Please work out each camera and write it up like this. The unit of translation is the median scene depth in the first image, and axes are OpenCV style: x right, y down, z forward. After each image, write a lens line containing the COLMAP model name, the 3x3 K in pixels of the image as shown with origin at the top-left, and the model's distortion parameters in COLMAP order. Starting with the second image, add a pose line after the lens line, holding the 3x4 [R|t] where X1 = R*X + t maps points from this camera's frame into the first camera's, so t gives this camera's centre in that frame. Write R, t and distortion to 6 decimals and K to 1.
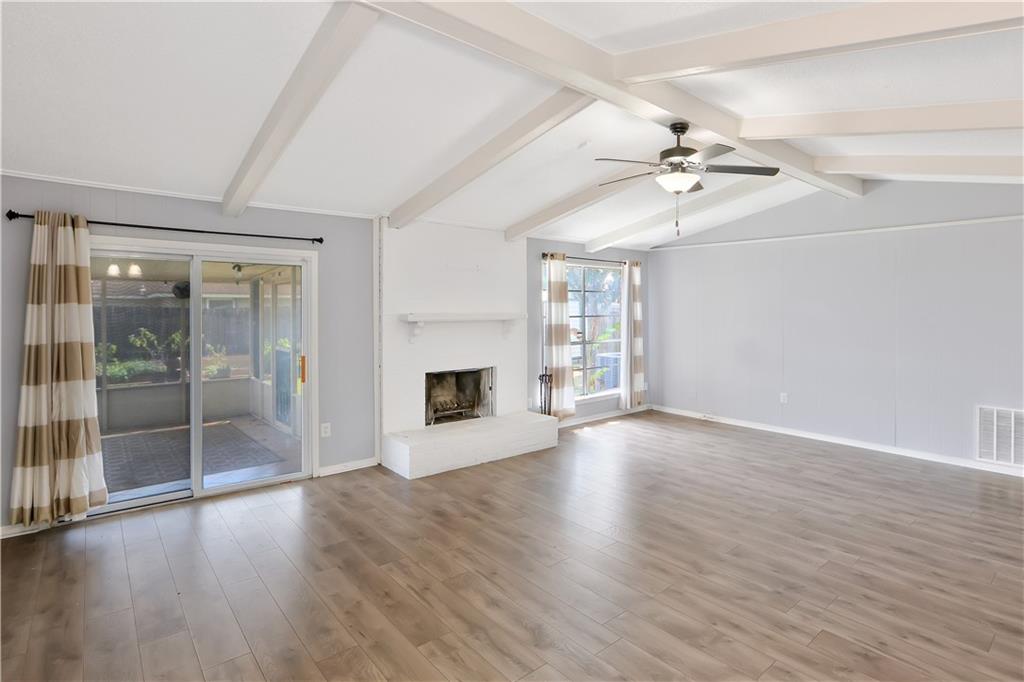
lens RADIAL K [[518.5, 0, 526.2], [0, 518.5, 316.2], [0, 0, 1]] dist [-0.035142, 0.008818]
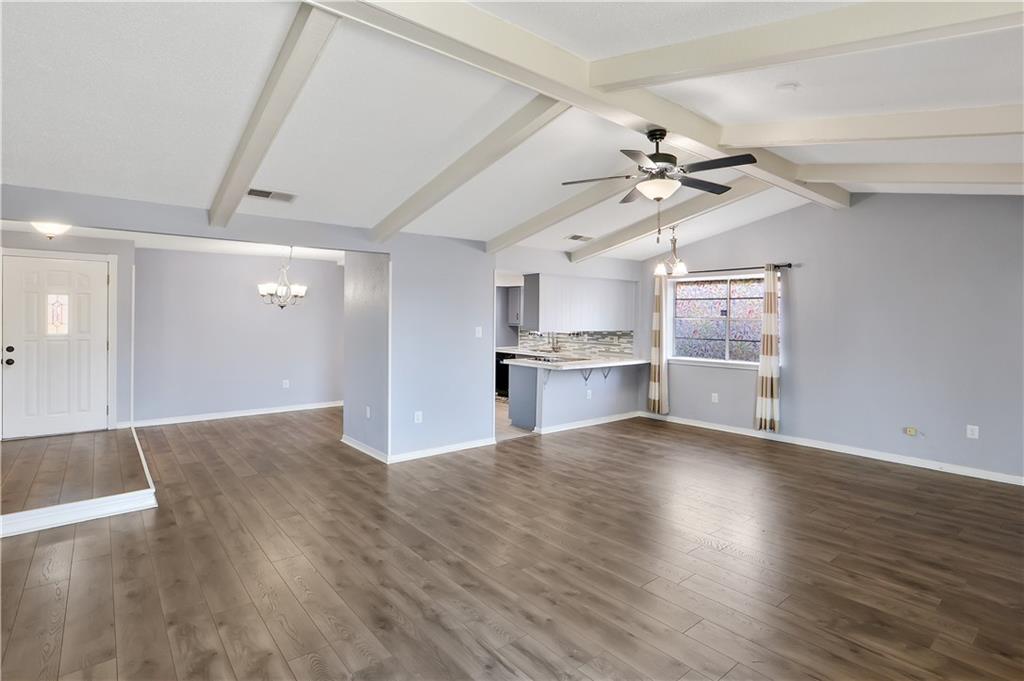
lens RADIAL K [[518.5, 0, 523.6], [0, 518.5, 313.9], [0, 0, 1]] dist [-0.035142, 0.008818]
pose [[-0.999917, -0.012466, -0.003363, 0.547925], [-0.012489, 0.999898, 0.006897, -0.021213], [0.003276, 0.006938, -0.999971, 1.973180]]
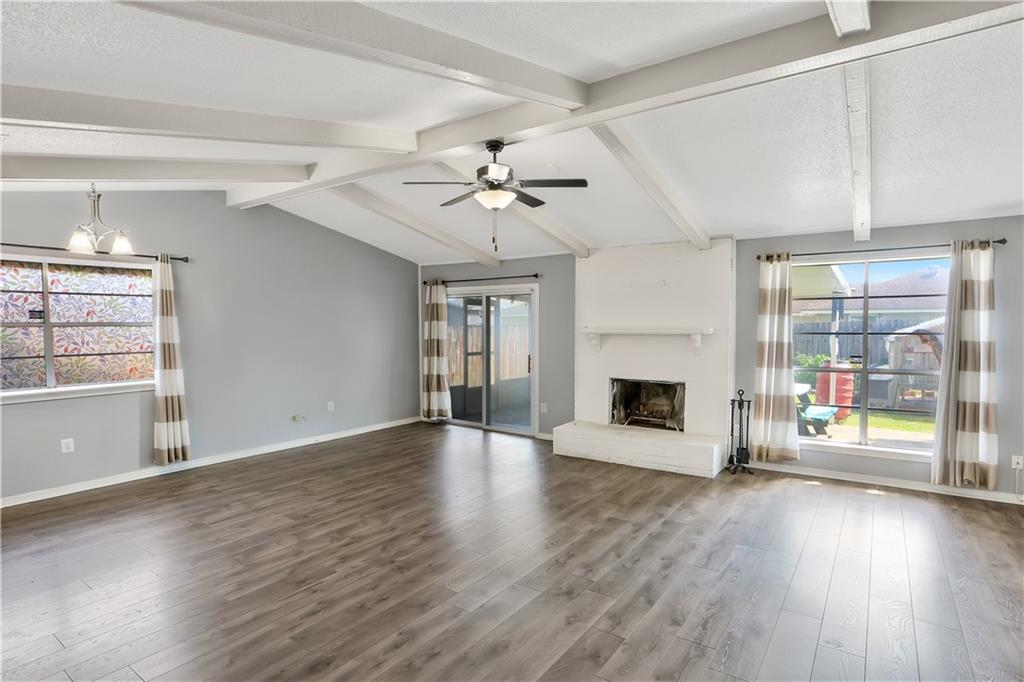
lens RADIAL K [[518.5, 0, 525.2], [0, 518.5, 360.4], [0, 0, 1]] dist [-0.035142, 0.008818]
pose [[0.261033, 0.063733, -0.963224, 1.316861], [-0.012210, 0.997956, 0.062723, -0.000584], [0.965253, -0.004612, 0.261278, 0.768732]]
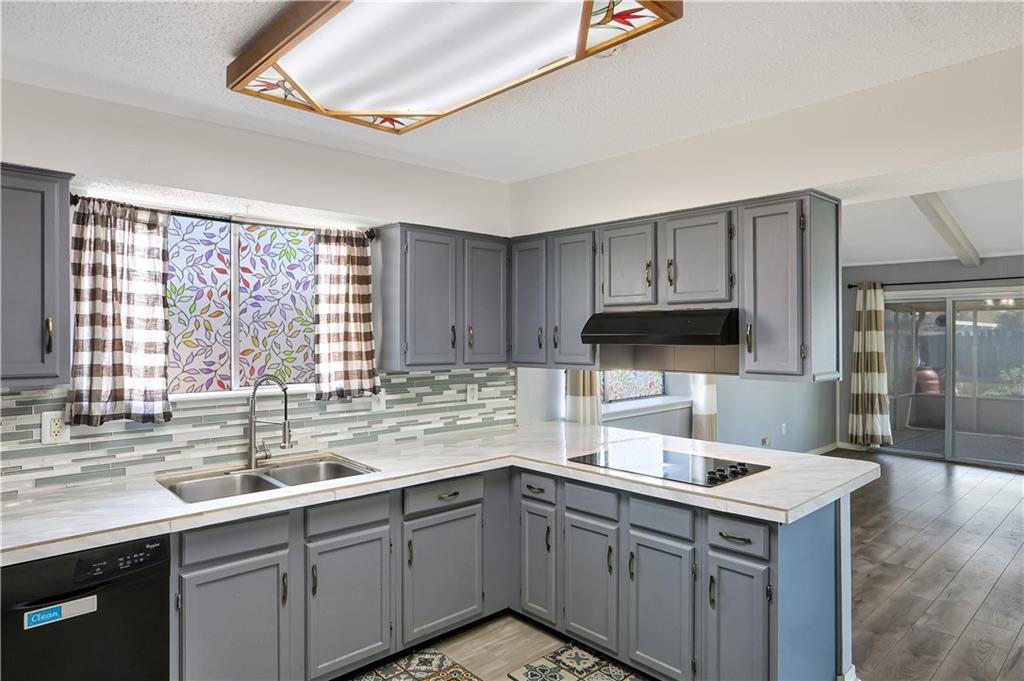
lens RADIAL K [[623.6, 0, 533.7], [0, 623.6, 330.0], [0, 0, 1]] dist [-0.028510, 0.011322]
pose [[0.071358, -0.011123, -0.997389, 1.217405], [-0.008963, 0.999890, -0.011792, 0.010429], [0.997410, 0.009781, 0.071251, -0.383942]]
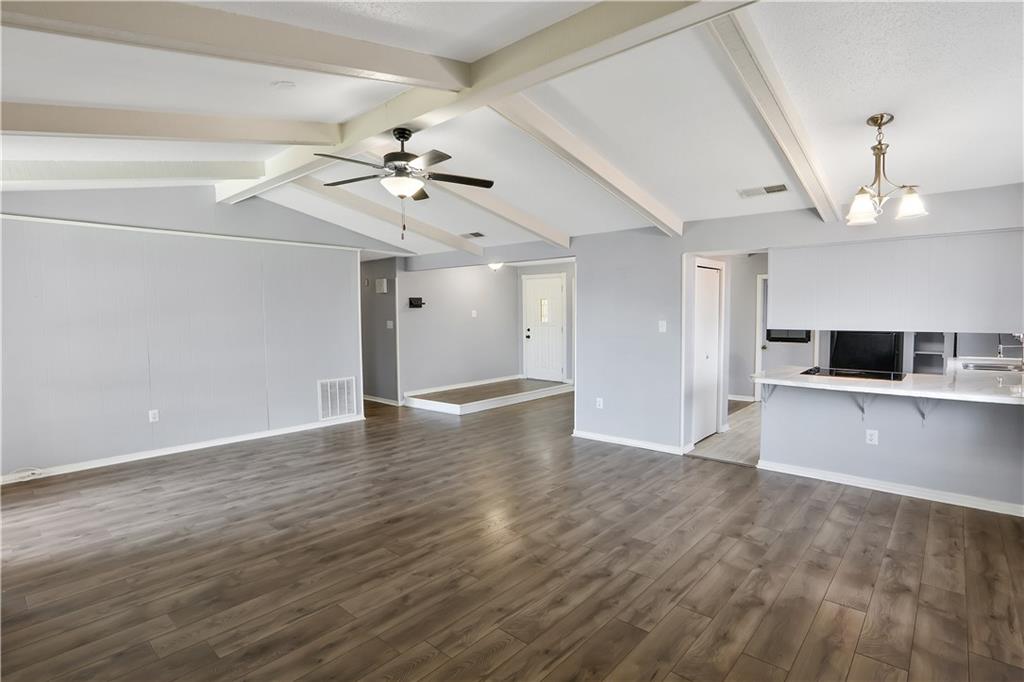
lens RADIAL K [[518.5, 0, 522.1], [0, 518.5, 338.3], [0, 0, 1]] dist [-0.035142, 0.008818]
pose [[-0.145045, -0.055716, 0.987855, -0.766528], [0.024206, 0.997915, 0.059837, -0.013309], [-0.989129, 0.032591, -0.143394, 0.903533]]
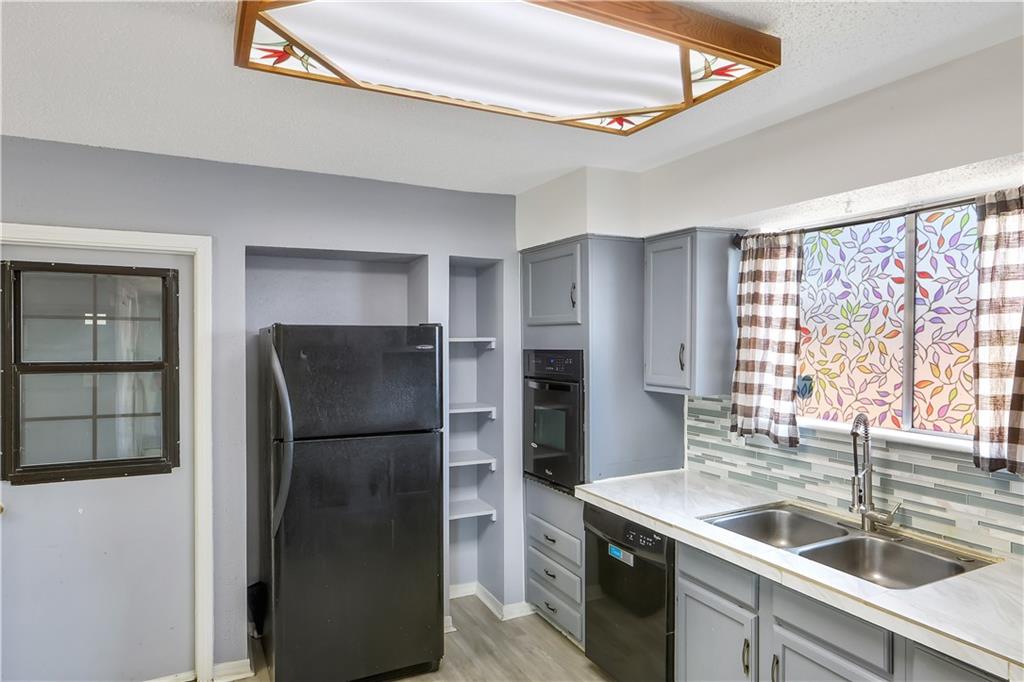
lens RADIAL K [[623.6, 0, 516.1], [0, 623.6, 342.4], [0, 0, 1]] dist [-0.028510, 0.011322]
pose [[-0.969505, -0.010010, 0.244867, 0.582602], [-0.006548, 0.999867, 0.014948, -0.015815], [-0.244984, 0.012889, -0.969441, 0.012965]]
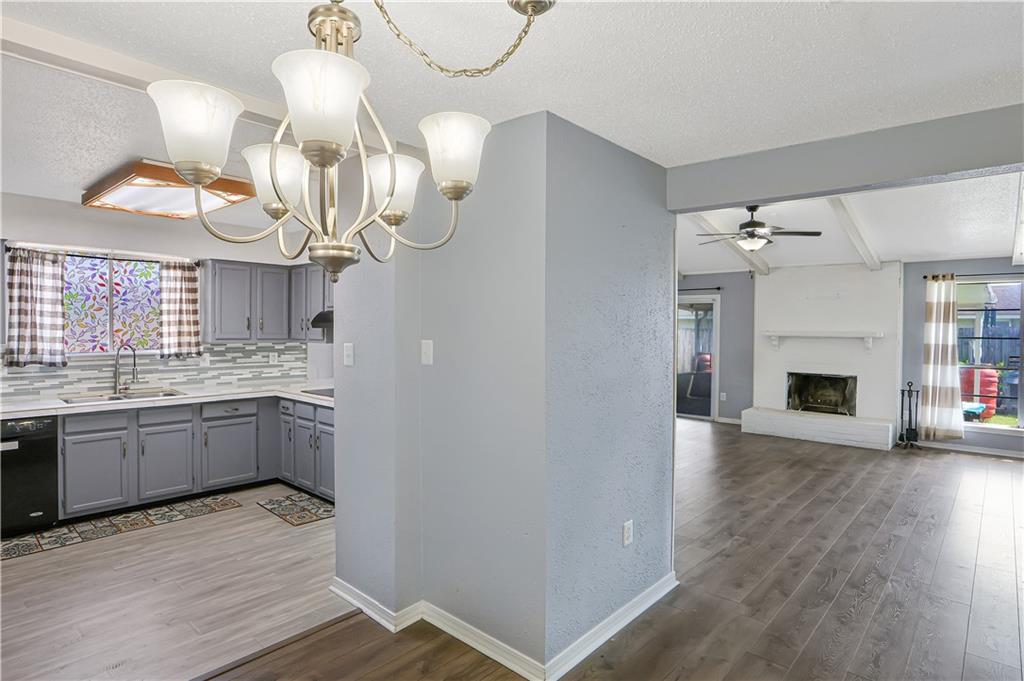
lens RADIAL K [[554.2, 0, 518.8], [0, 554.2, 334.1], [0, 0, 1]] dist [-0.012112, 0.005351]
pose [[0.145030, 0.014280, -0.989324, 1.818850], [-0.021801, 0.999699, 0.011234, 0.006030], [0.989187, 0.019939, 0.145298, 0.061218]]
